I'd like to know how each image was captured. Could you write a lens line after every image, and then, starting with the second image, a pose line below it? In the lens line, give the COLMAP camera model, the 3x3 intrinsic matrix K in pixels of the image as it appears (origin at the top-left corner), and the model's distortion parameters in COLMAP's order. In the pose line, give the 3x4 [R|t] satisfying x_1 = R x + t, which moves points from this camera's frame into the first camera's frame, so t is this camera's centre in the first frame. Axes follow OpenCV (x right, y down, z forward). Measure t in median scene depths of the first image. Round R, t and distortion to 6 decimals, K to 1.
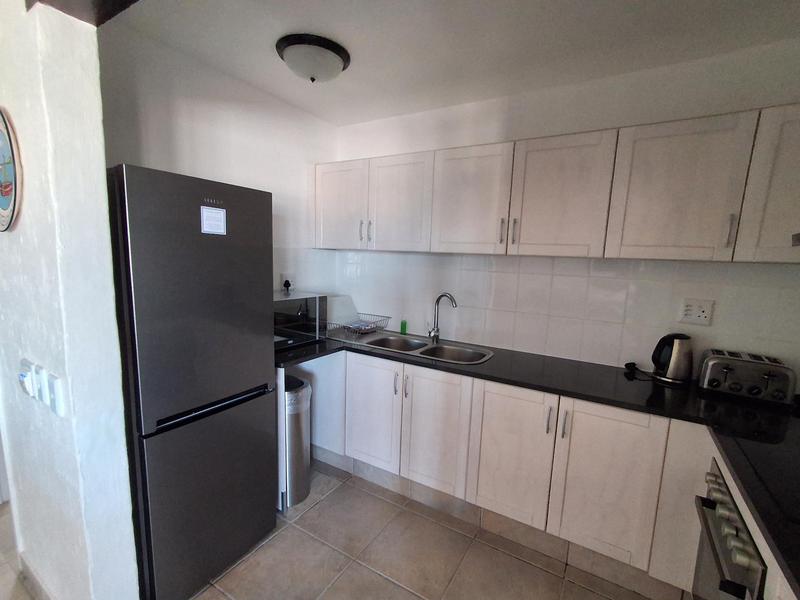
lens RADIAL K [[367.0, 0, 398.9], [0, 367.0, 310.1], [0, 0, 1]] dist [-0.003785, -0.000234]
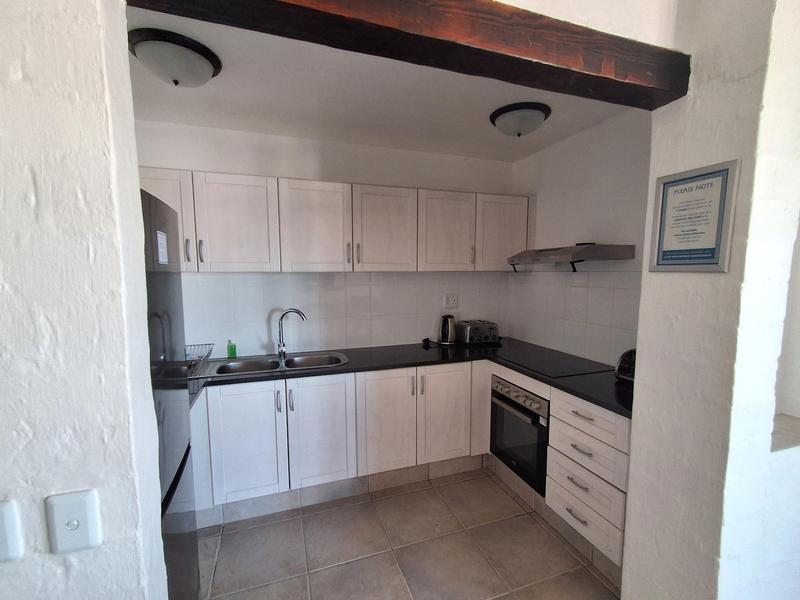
lens RADIAL K [[367.0, 0, 407.5], [0, 367.0, 311.9], [0, 0, 1]] dist [-0.003785, -0.000234]
pose [[0.631205, -0.123718, 0.765685, -0.603649], [0.140435, 0.989110, 0.044049, -0.046465], [-0.762797, 0.079725, 0.641705, 0.064810]]
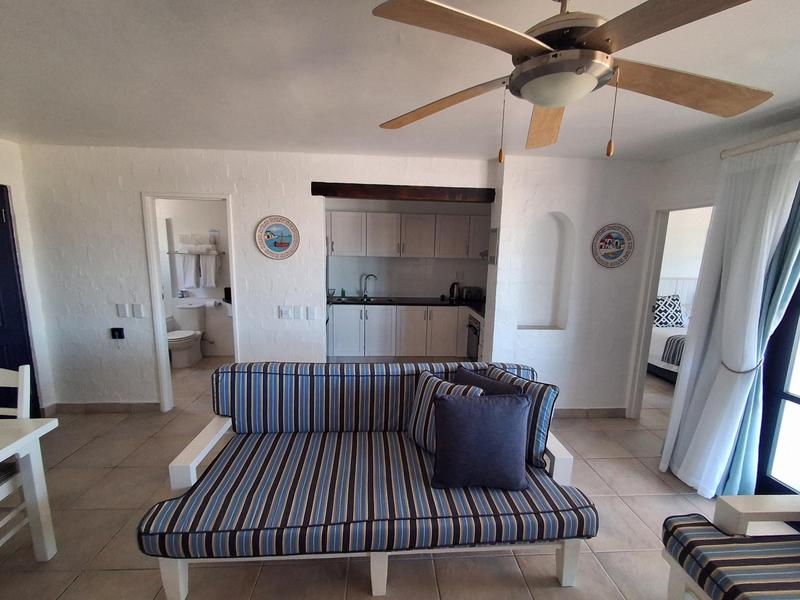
lens RADIAL K [[367.0, 0, 403.0], [0, 367.0, 302.5], [0, 0, 1]] dist [-0.003785, -0.000234]
pose [[0.825286, -0.099258, 0.555924, -1.197620], [0.089503, 0.994979, 0.044780, 0.050757], [-0.557577, 0.012801, 0.830026, -1.172077]]
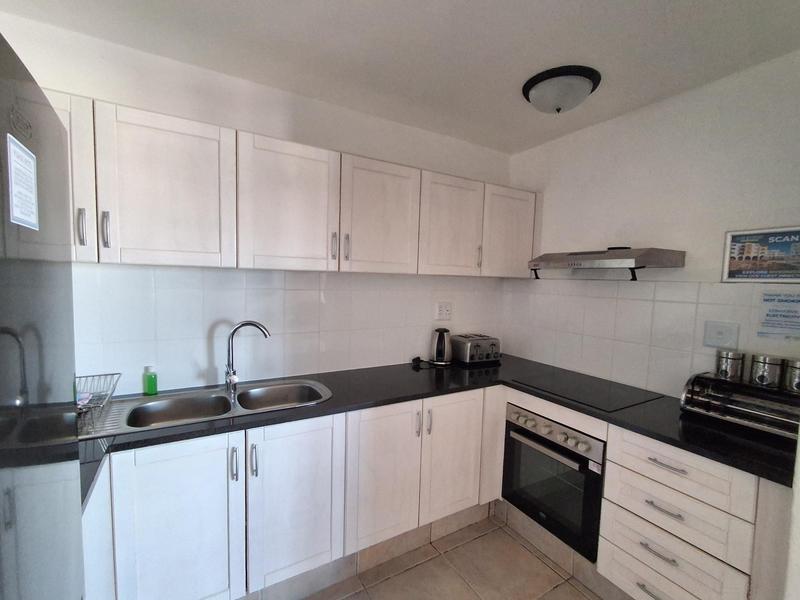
lens RADIAL K [[367.0, 0, 408.7], [0, 367.0, 308.3], [0, 0, 1]] dist [-0.003785, -0.000234]
pose [[0.461077, -0.096698, 0.882076, -0.480002], [0.119491, 0.991757, 0.046262, -0.085212], [-0.879278, 0.084069, 0.468831, 0.441021]]
